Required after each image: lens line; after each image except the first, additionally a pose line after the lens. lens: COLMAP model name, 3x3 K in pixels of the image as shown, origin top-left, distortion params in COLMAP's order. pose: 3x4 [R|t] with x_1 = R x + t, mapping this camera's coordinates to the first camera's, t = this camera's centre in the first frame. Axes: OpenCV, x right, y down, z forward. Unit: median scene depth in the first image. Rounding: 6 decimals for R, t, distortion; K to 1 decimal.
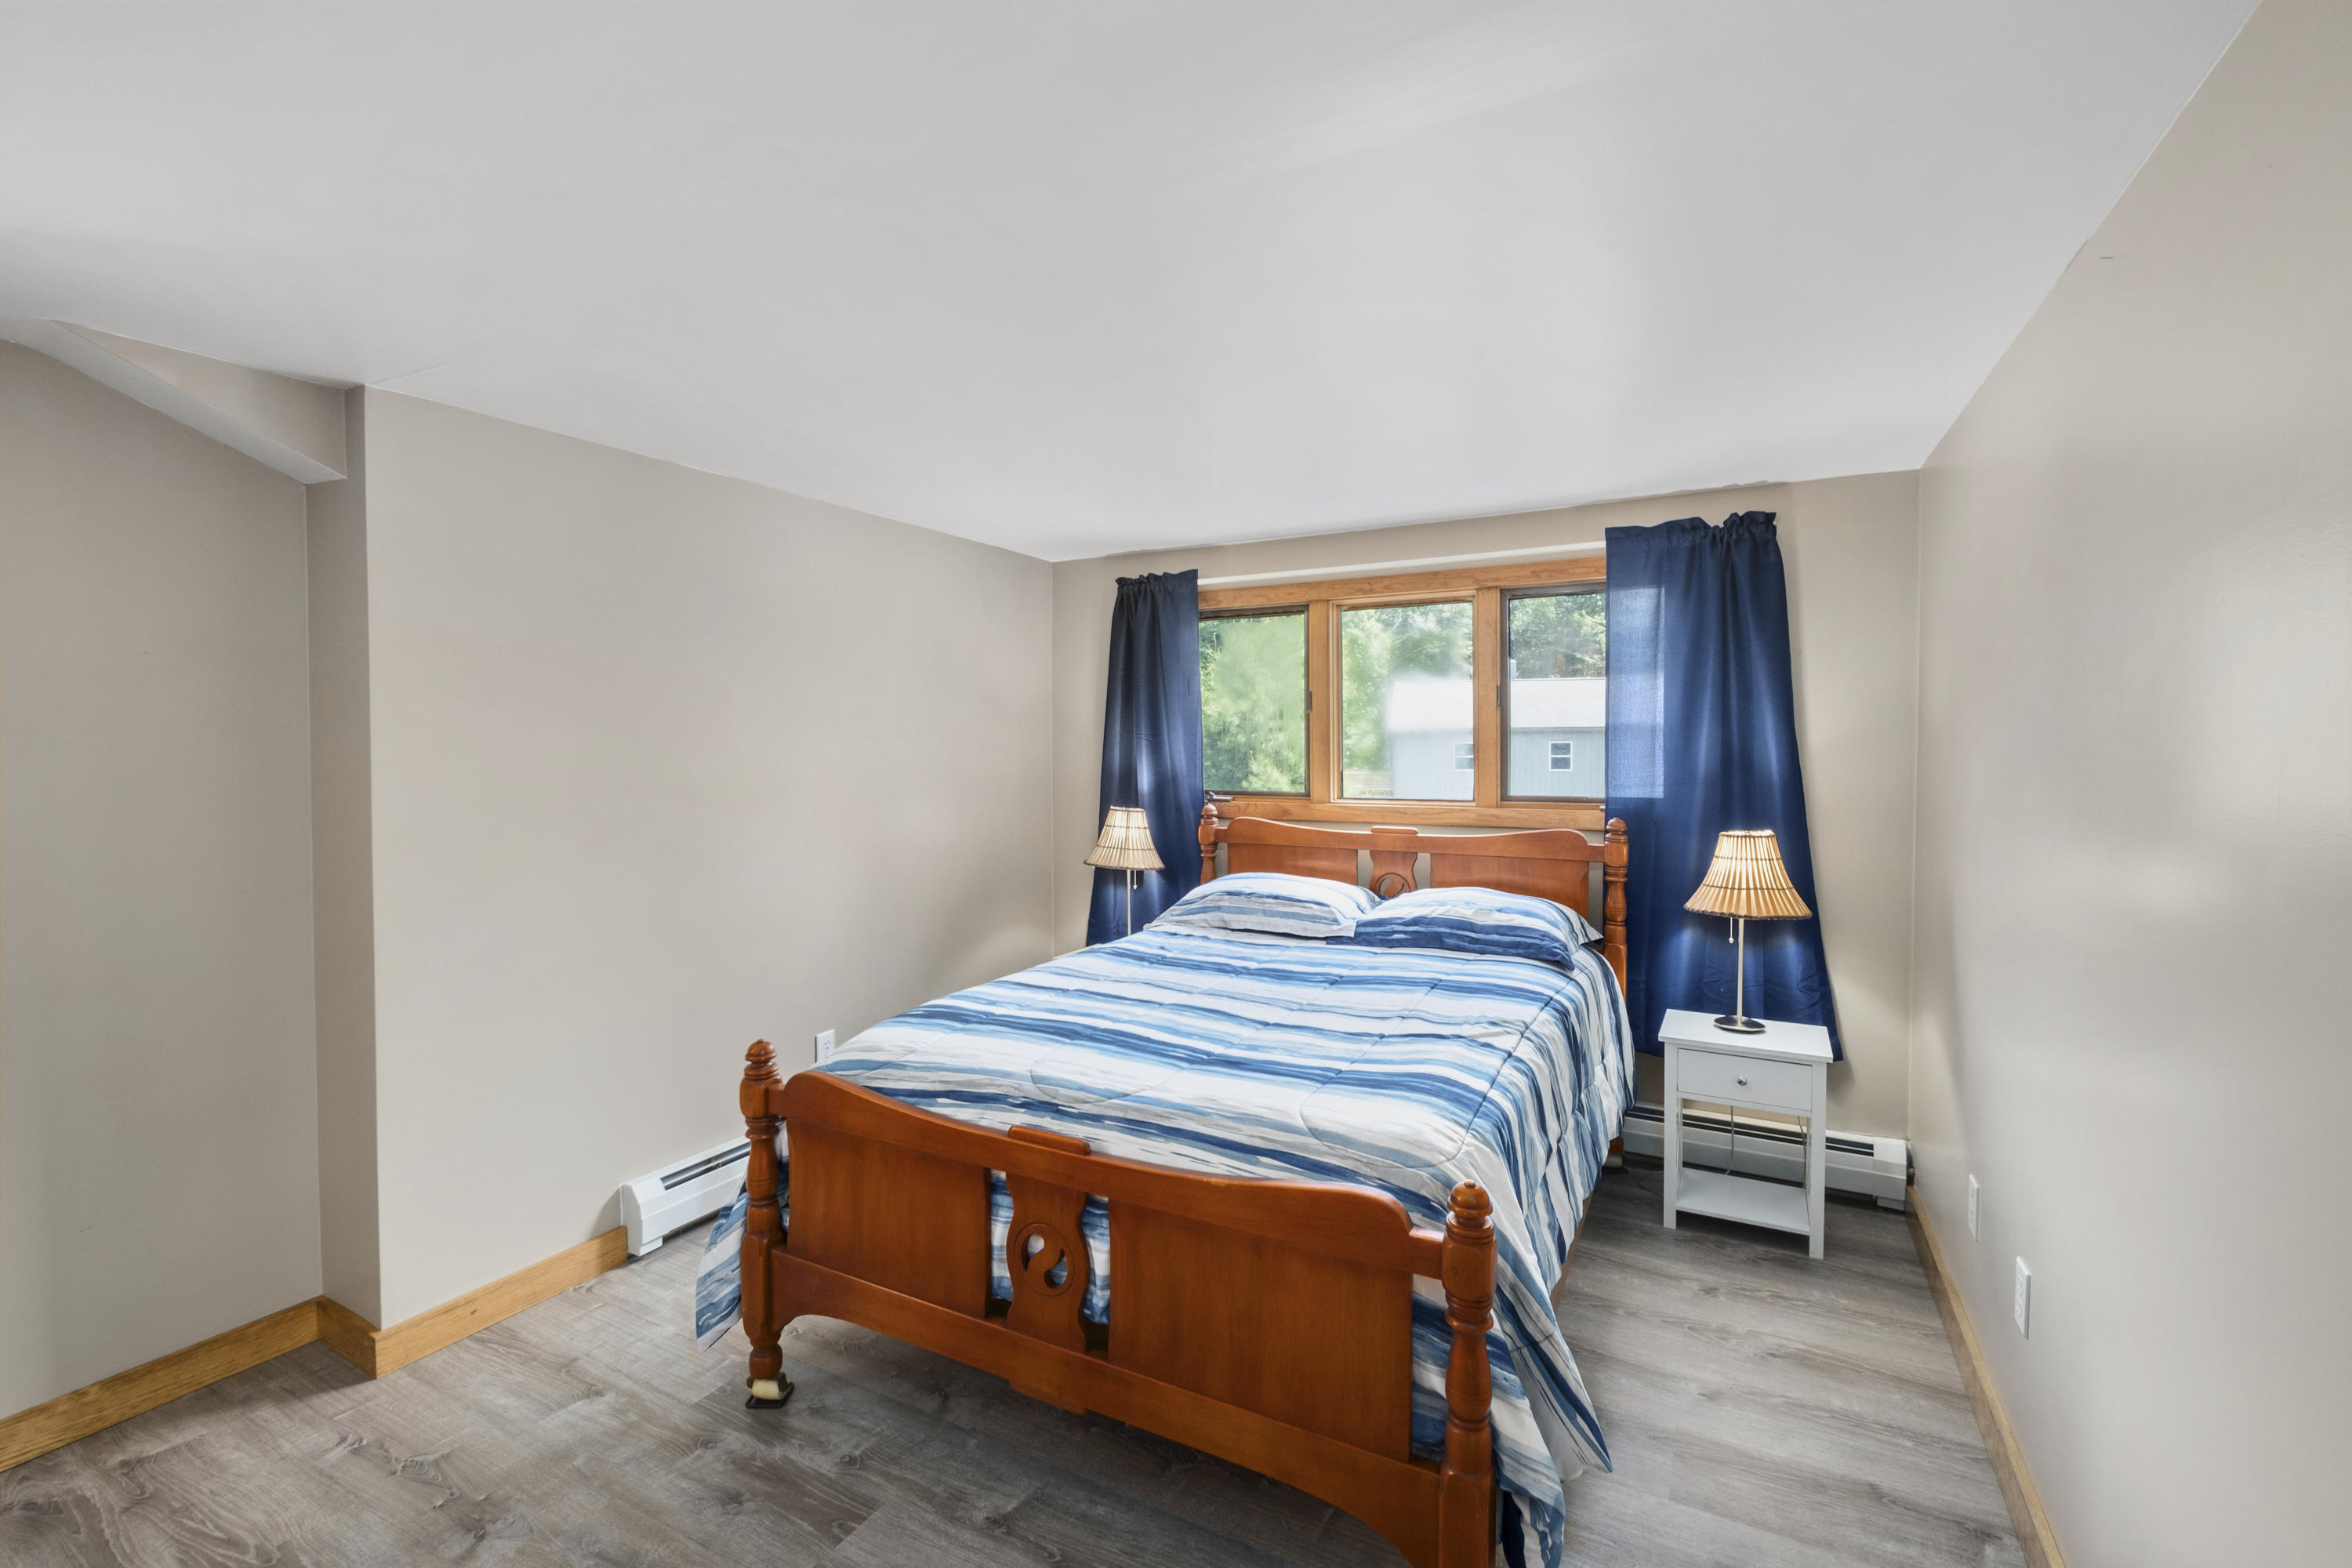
lens RADIAL K [[1028.2, 0, 1181.9], [0, 1028.2, 771.6], [0, 0, 1]] dist [-0.002618, -0.000420]
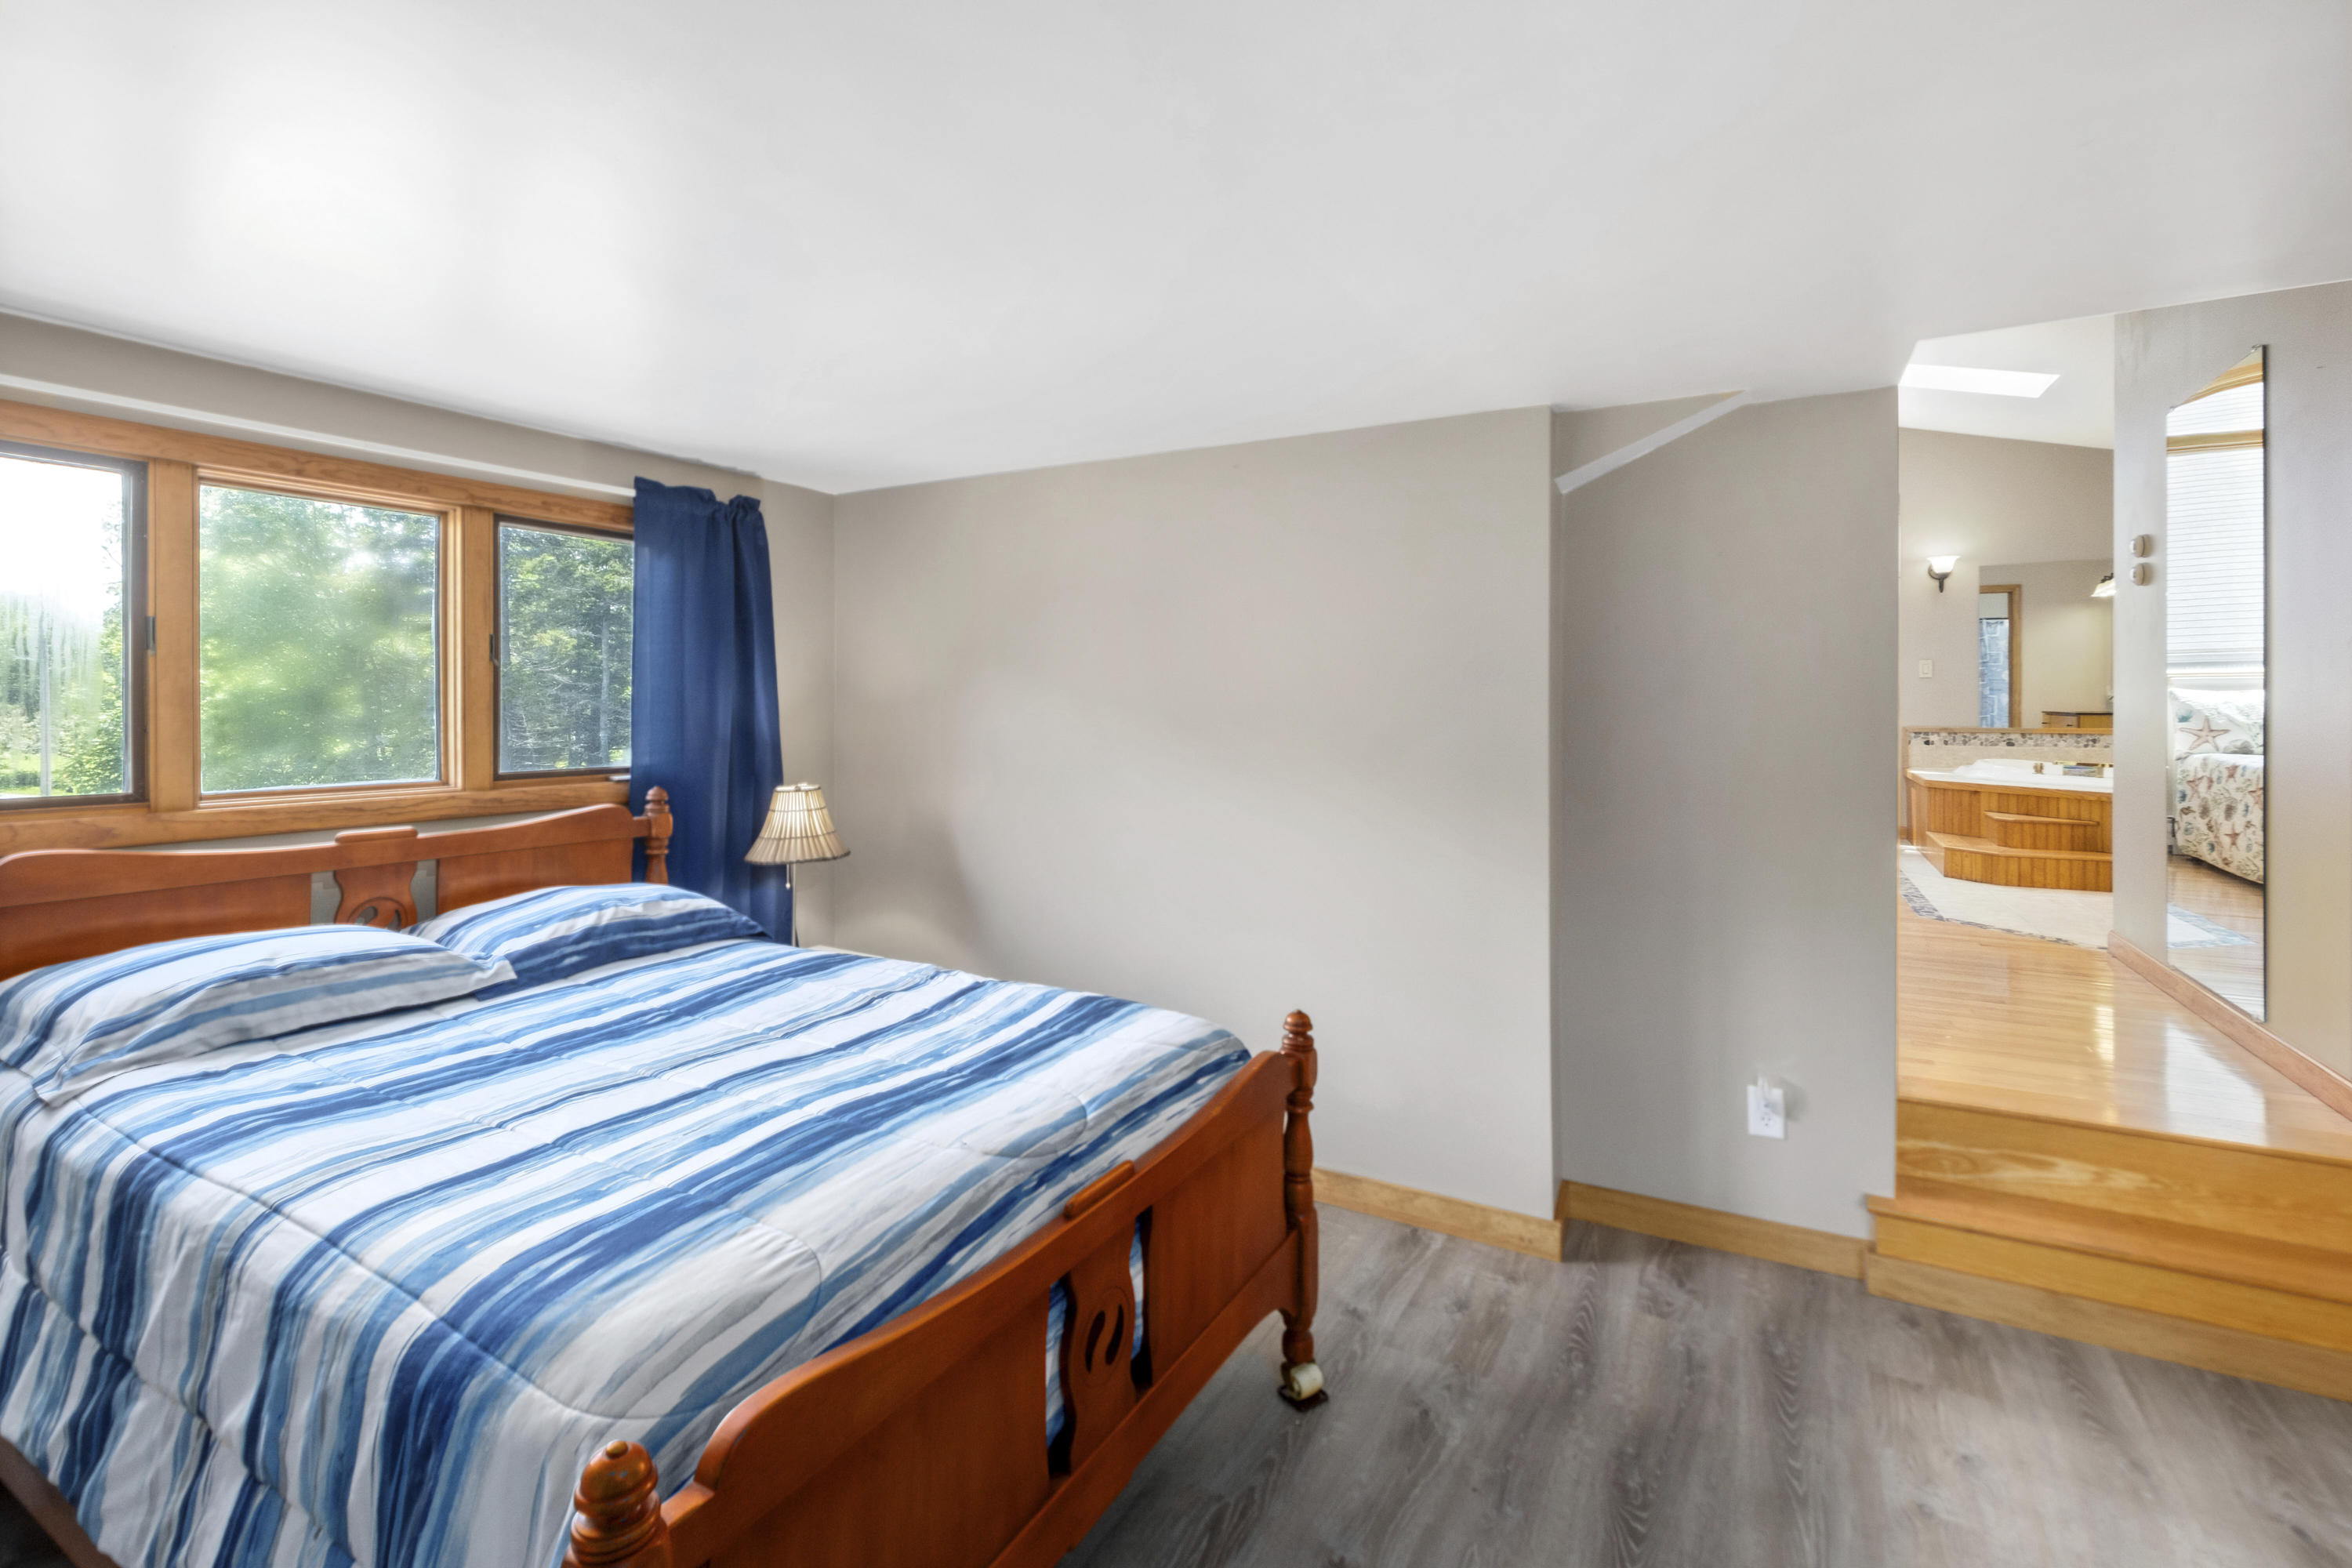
lens RADIAL K [[1051.9, 0, 1181.0], [0, 1051.9, 710.1], [0, 0, 1]] dist [-0.003183, -0.000363]
pose [[0.013289, 0.000541, 0.999912, -0.775345], [0.028117, 0.999604, -0.000915, -0.016216], [-0.999516, 0.028127, 0.013269, 0.732917]]
